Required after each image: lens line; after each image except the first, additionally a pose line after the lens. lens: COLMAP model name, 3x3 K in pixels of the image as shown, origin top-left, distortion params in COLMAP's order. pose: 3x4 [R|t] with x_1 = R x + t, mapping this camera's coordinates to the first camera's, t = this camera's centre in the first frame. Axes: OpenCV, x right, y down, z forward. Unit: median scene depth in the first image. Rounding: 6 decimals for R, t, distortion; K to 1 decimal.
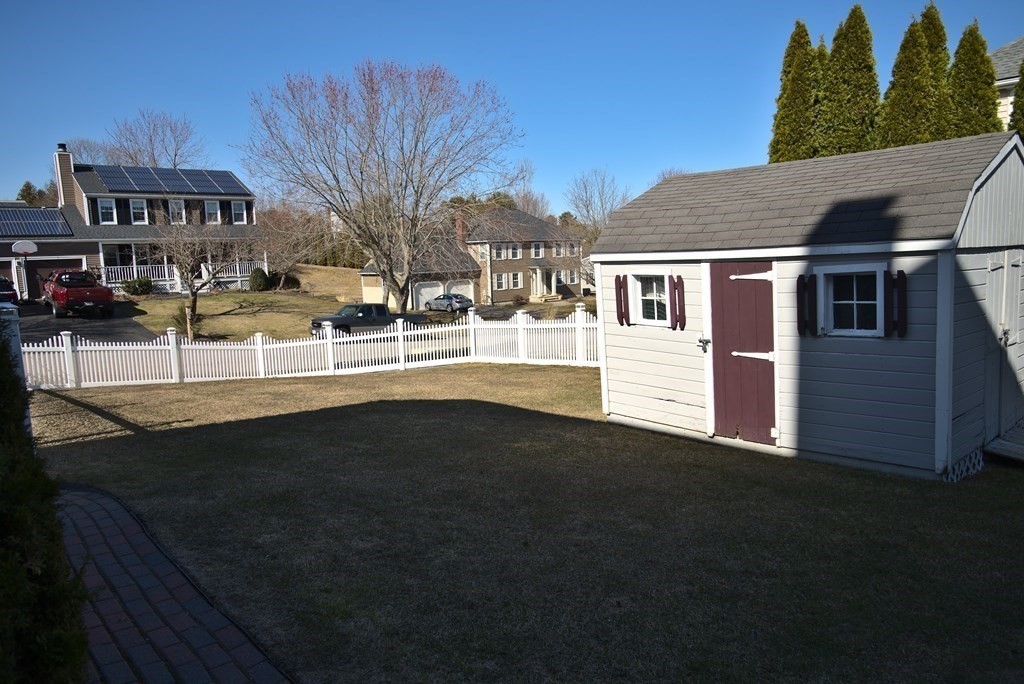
lens RADIAL K [[694.2, 0, 516.9], [0, 694.2, 343.8], [0, 0, 1]] dist [-0.036377, 0.040393]
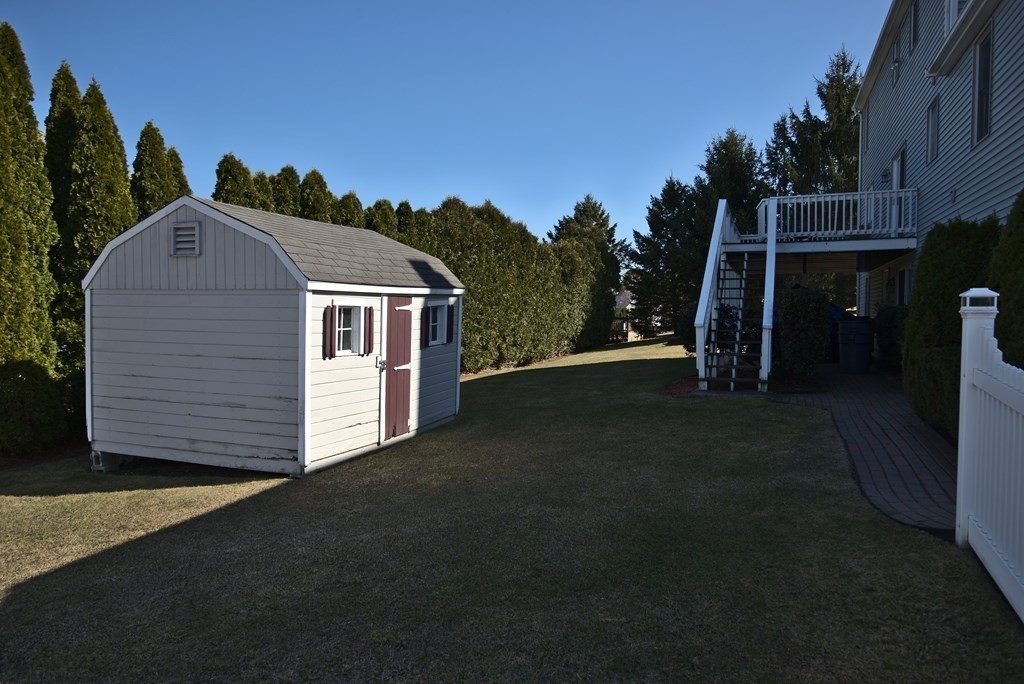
lens RADIAL K [[694.2, 0, 516.9], [0, 694.2, 343.8], [0, 0, 1]] dist [-0.036377, 0.040393]
pose [[-0.470542, -0.023321, 0.882069, -0.888295], [0.108849, 0.990481, 0.084254, -0.111224], [-0.875638, 0.135657, -0.463524, 1.360053]]
